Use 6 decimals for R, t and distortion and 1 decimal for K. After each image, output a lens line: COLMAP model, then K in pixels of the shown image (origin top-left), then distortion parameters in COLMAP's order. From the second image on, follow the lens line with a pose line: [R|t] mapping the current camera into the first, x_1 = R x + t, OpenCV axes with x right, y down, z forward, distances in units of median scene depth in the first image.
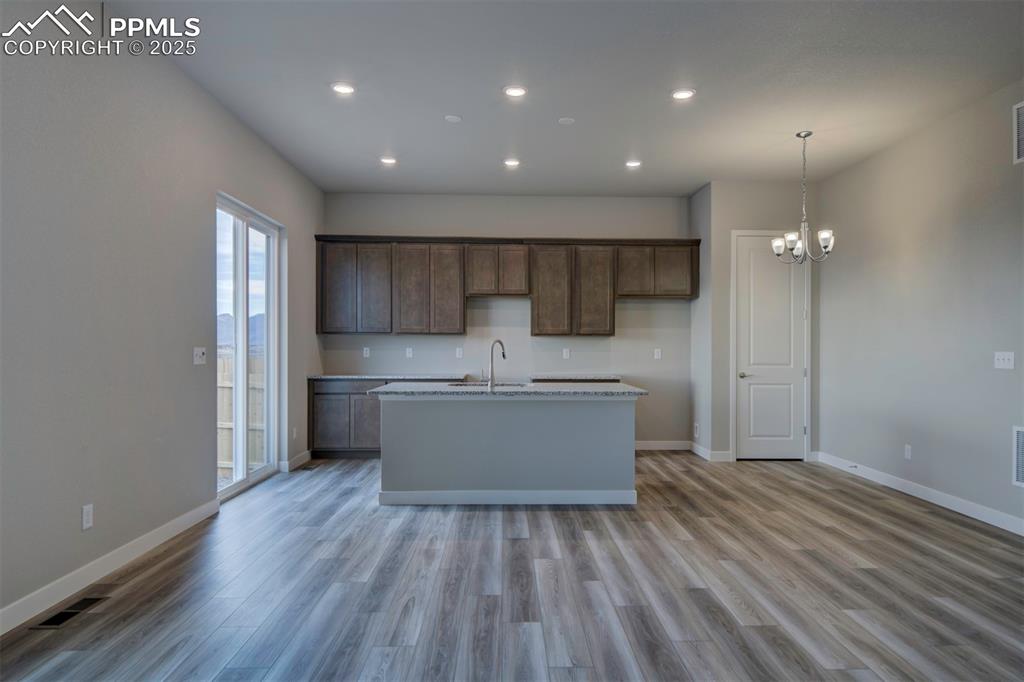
lens RADIAL K [[622.0, 0, 532.5], [0, 622.0, 344.7], [0, 0, 1]] dist [-0.000952, 0.003411]
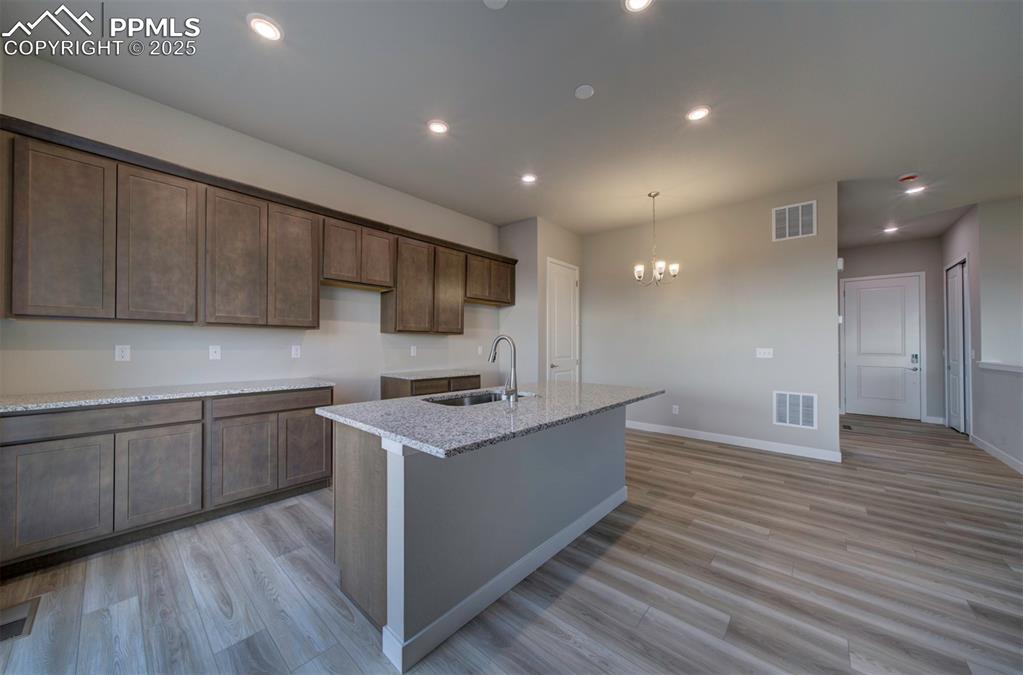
lens RADIAL K [[351.0, 0, 516.9], [0, 351.0, 339.3], [0, 0, 1]] dist [-0.000659, 0.001301]
pose [[0.681319, 0.010998, 0.731904, -0.397214], [-0.005673, 0.999936, -0.009744, 0.000197], [-0.731965, 0.002486, 0.681338, 0.769615]]
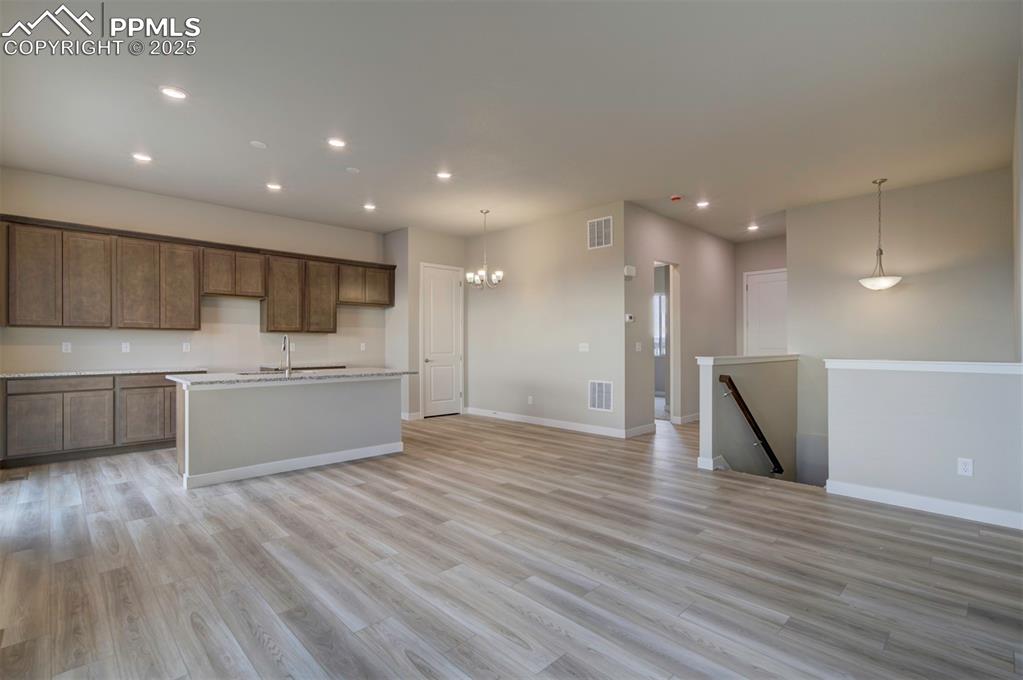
lens RADIAL K [[471.9, 0, 517.3], [0, 471.9, 338.5], [0, 0, 1]] dist [0.014584, -0.000443]
pose [[0.742352, 0.003135, 0.670003, -0.380584], [0.000396, 0.999987, -0.005119, 0.004434], [-0.670010, 0.004065, 0.742341, 0.017904]]
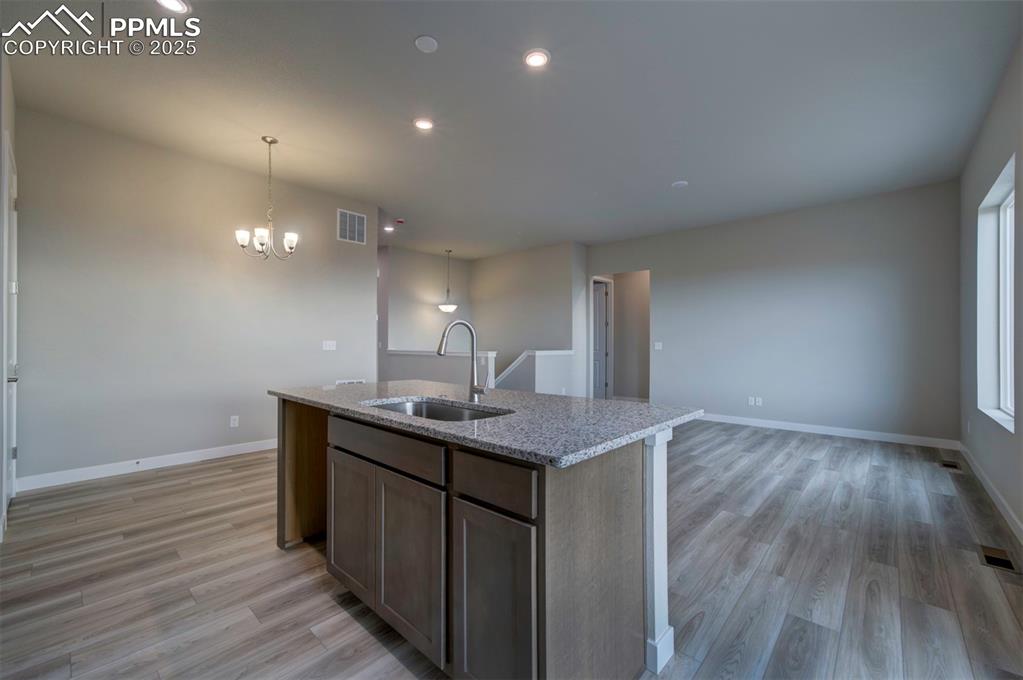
lens RADIAL K [[404.1, 0, 491.6], [0, 404.1, 347.8], [0, 0, 1]] dist [-0.002323, 0.001524]
pose [[-0.681907, -0.013749, 0.731309, -0.385488], [-0.009448, 0.999905, 0.009990, 0.015428], [-0.731378, -0.000097, -0.681973, 1.348481]]
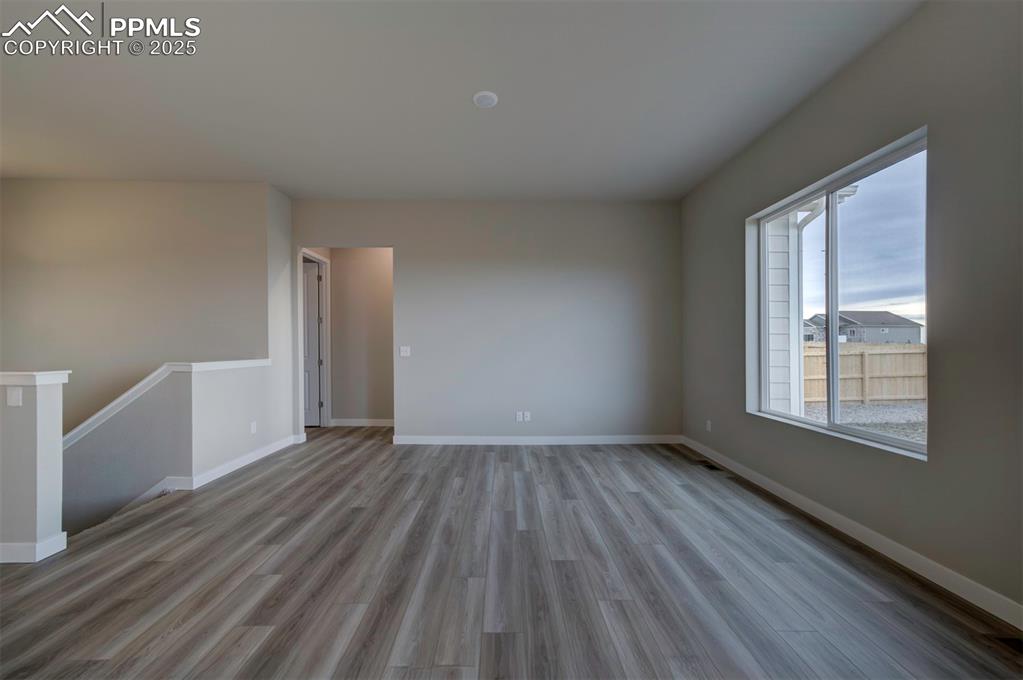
lens RADIAL K [[404.1, 0, 505.3], [0, 404.1, 342.4], [0, 0, 1]] dist [-0.002323, 0.001524]
pose [[-0.999217, -0.005997, 0.039099, -0.024163], [-0.006587, 0.999866, -0.014980, 0.010582], [-0.039004, -0.015226, -0.999123, 0.949443]]
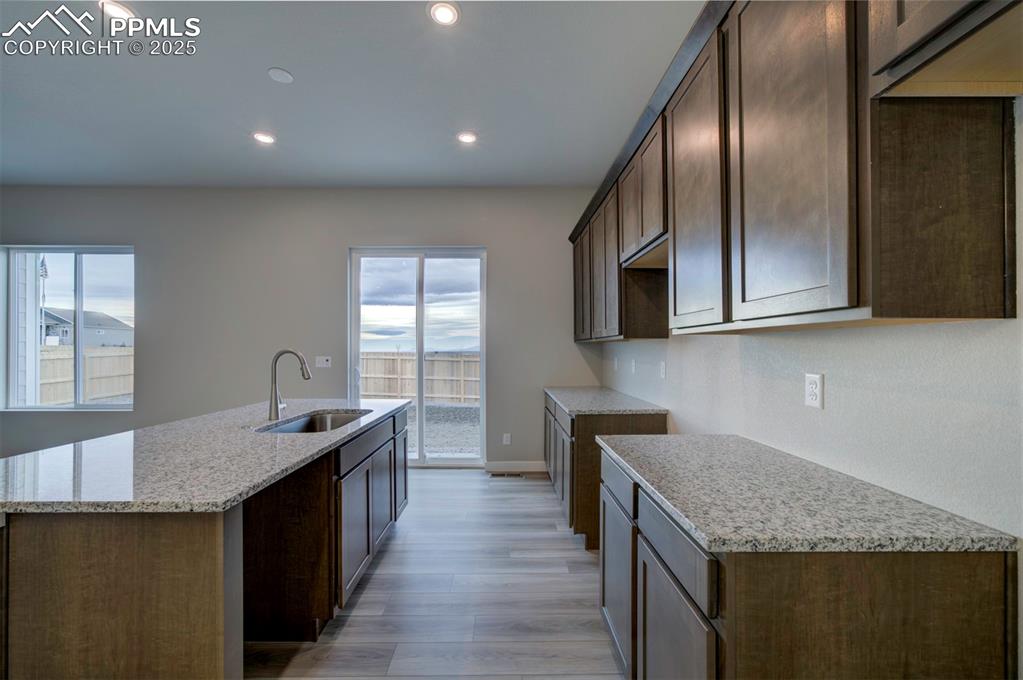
lens RADIAL K [[404.1, 0, 505.1], [0, 404.1, 348.3], [0, 0, 1]] dist [-0.002323, 0.001524]
pose [[-0.060077, -0.004792, -0.998182, 0.386649], [0.000446, 0.999988, -0.004827, -0.008003], [0.998194, -0.000735, -0.060074, 1.376396]]
